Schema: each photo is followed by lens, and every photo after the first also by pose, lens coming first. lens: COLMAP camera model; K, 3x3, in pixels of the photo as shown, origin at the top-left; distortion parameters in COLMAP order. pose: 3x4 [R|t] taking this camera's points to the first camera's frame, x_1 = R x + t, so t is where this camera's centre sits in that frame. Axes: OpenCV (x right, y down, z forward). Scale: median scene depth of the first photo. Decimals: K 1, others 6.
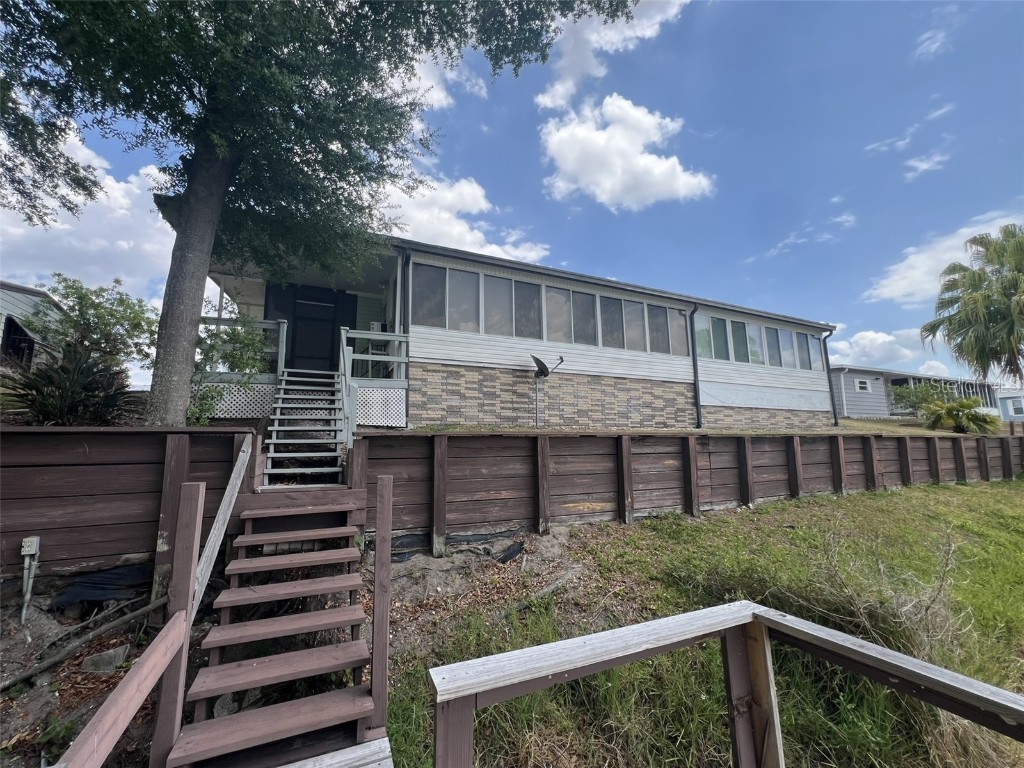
lens RADIAL K [[413.0, 0, 507.7], [0, 413.0, 380.6], [0, 0, 1]] dist [0.001769, -0.000182]
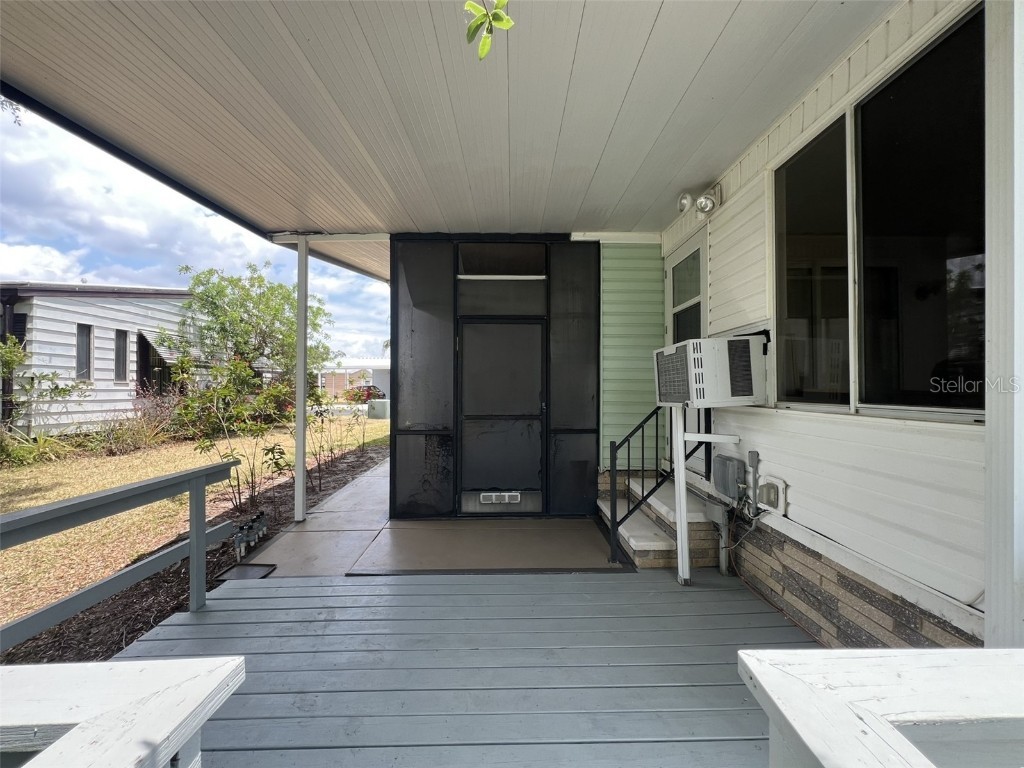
lens RADIAL K [[413.0, 0, 515.3], [0, 413.0, 385.0], [0, 0, 1]] dist [0.001769, -0.000182]
pose [[0.914036, 0.012115, -0.405452, -0.296139], [0.051385, 0.988043, 0.145364, -0.144415], [0.402365, -0.153702, 0.902485, 0.642363]]
